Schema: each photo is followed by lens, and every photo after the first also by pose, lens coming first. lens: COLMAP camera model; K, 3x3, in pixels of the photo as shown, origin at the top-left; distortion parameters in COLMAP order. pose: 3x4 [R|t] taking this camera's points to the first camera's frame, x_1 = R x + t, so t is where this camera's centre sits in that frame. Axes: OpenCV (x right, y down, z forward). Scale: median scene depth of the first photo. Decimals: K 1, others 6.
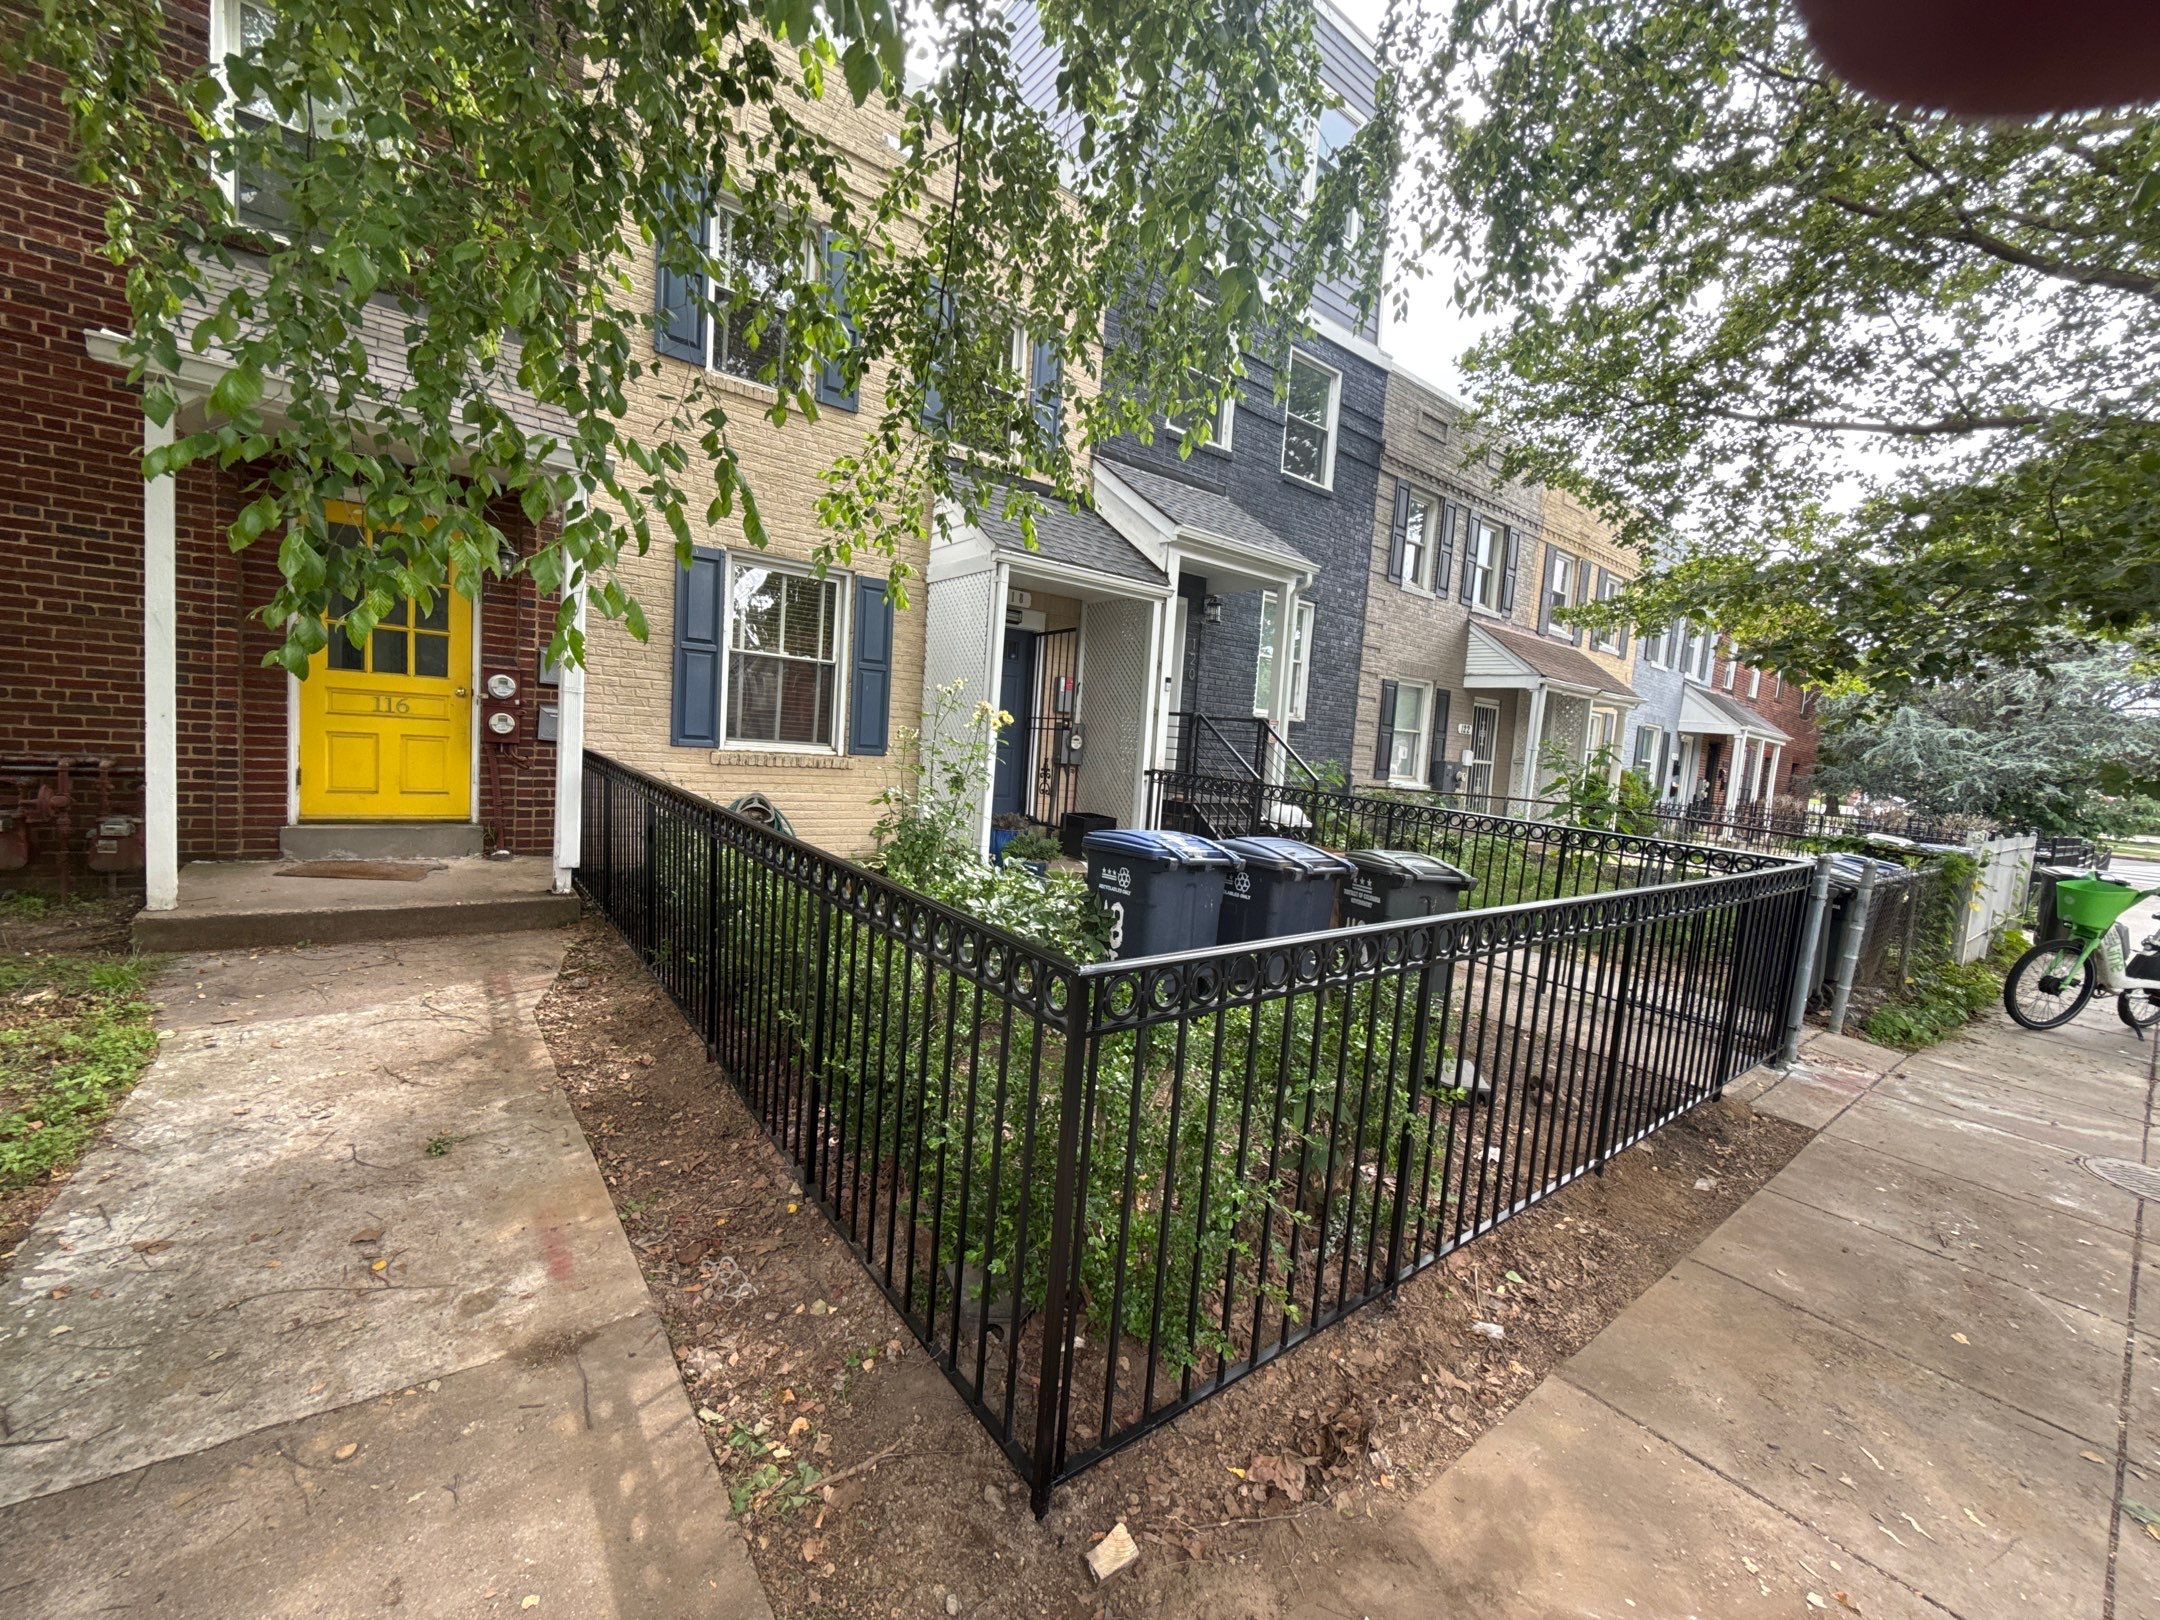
lens RADIAL K [[860.6, 0, 1084.0], [0, 860.6, 808.4], [0, 0, 1]] dist [0.000505, -0.000472]
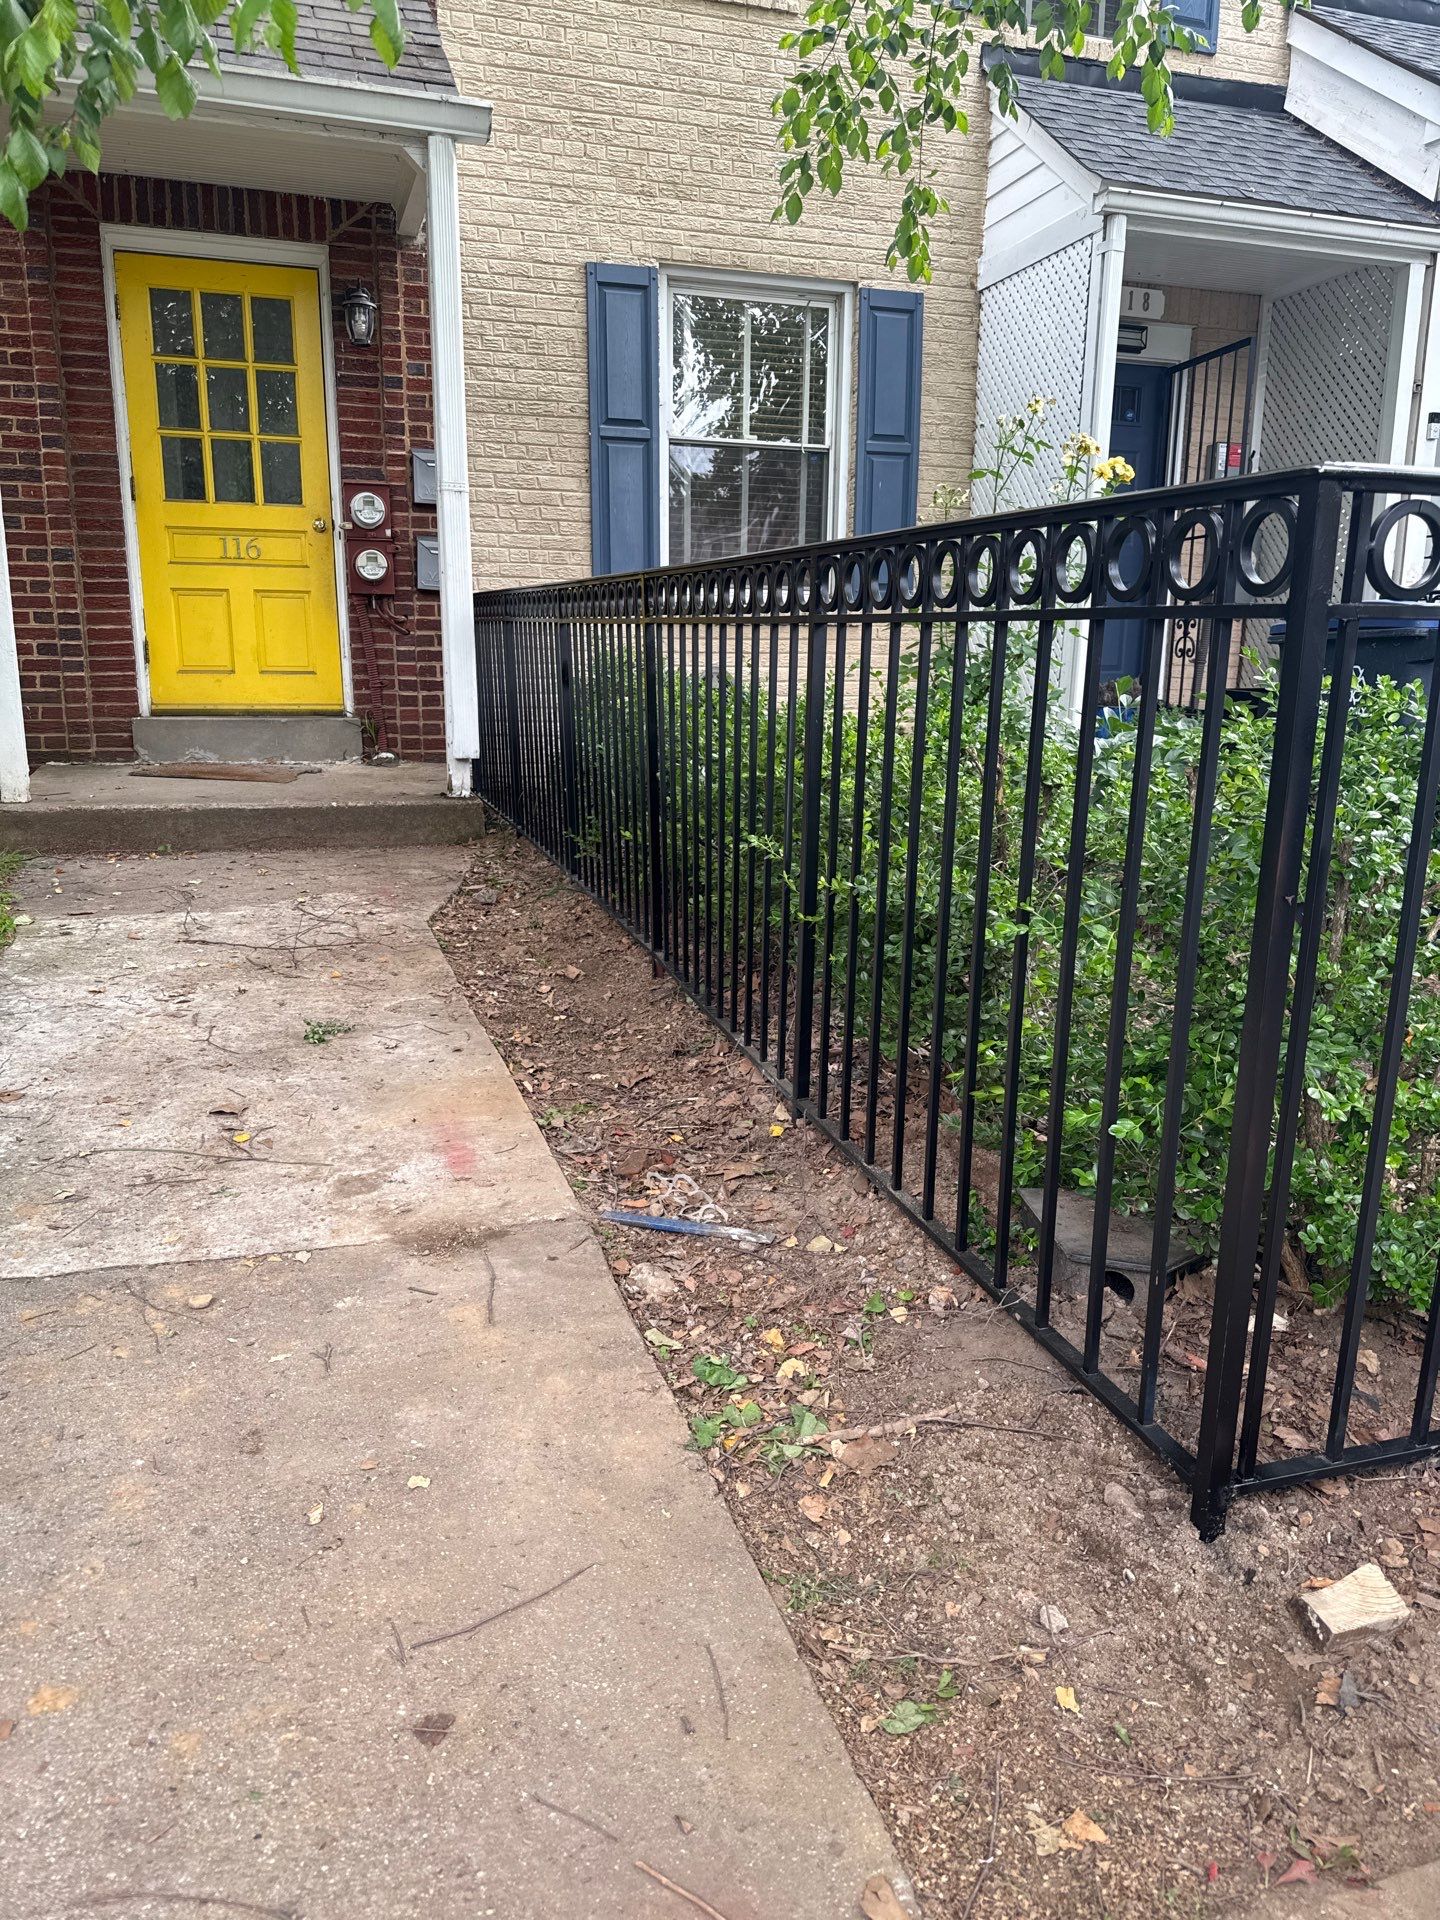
lens RADIAL K [[1358.4, 0, 726.7], [0, 1358.4, 955.5], [0, 0, 1]] dist [0.056061, -0.074532]
pose [[0.935436, 0.015399, -0.353161, -0.007015], [0.029929, 0.992013, 0.122530, 0.066465], [0.352227, -0.125189, 0.927504, 0.023520]]
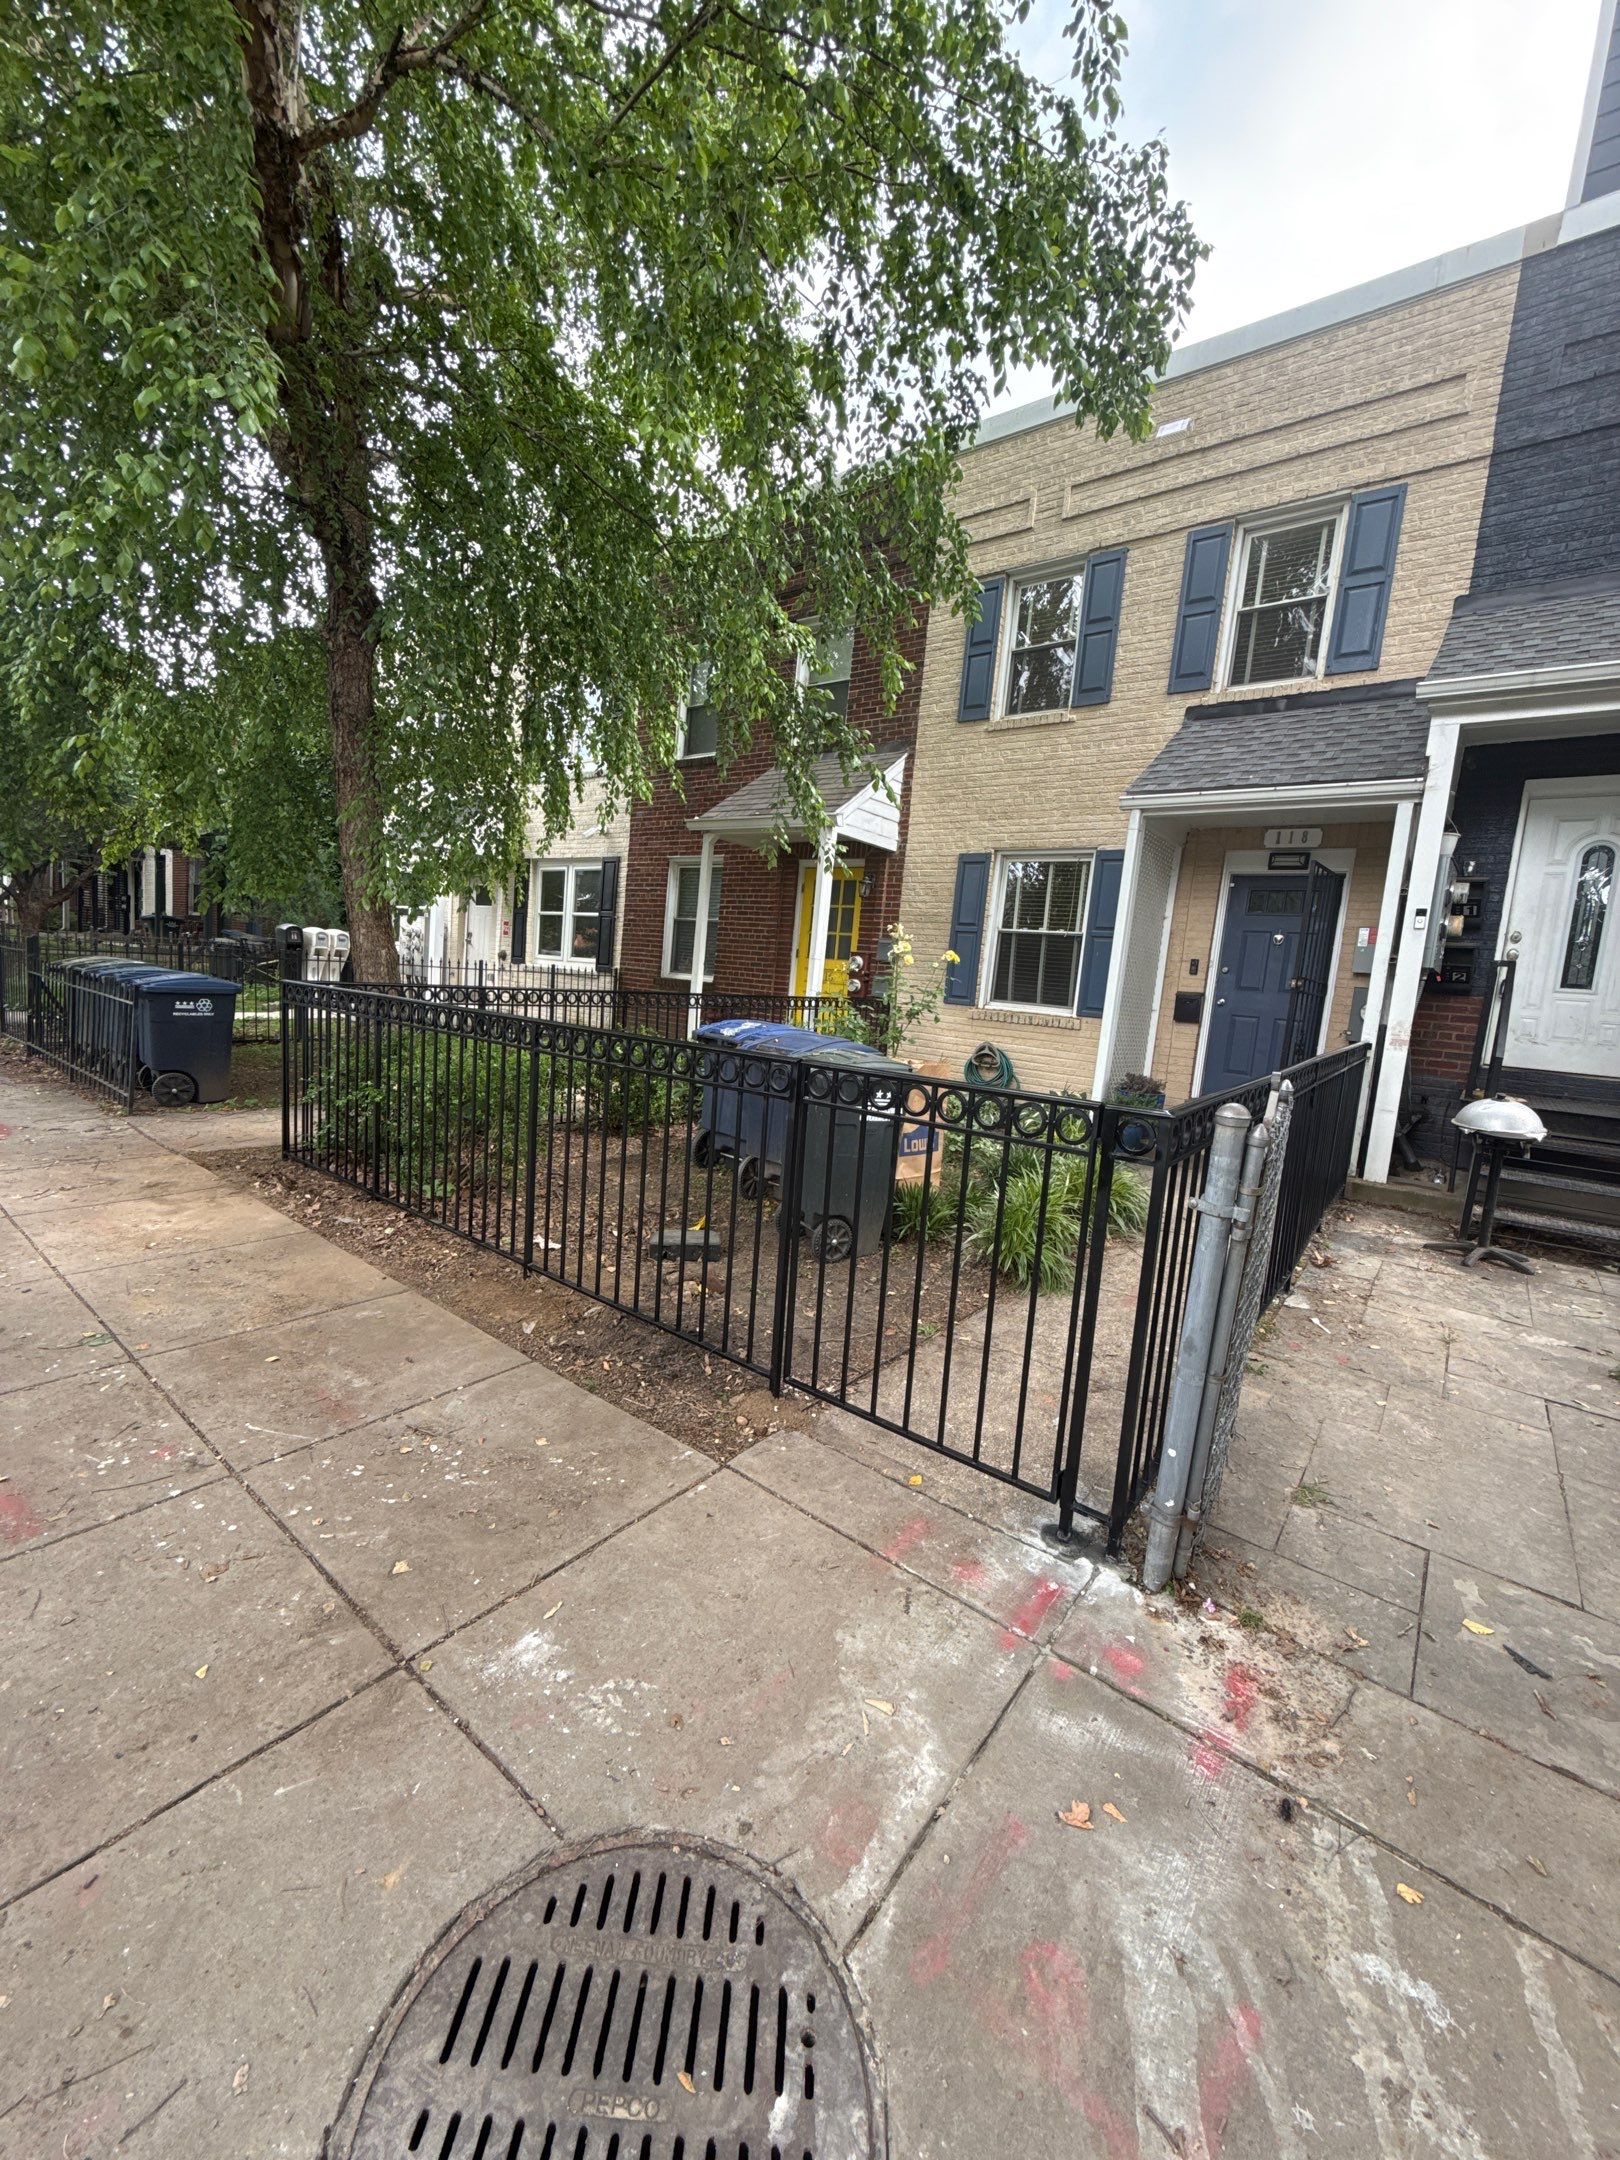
lens RADIAL K [[862.7, 0, 810.0], [0, 862.7, 1080.0], [0, 0, 1]] dist [-0.000015, -0.000355]
pose [[0.236674, 0.062825, -0.969556, 0.684367], [-0.145120, 0.988999, 0.028660, 0.033606], [0.960690, 0.133919, 0.243188, 0.408119]]
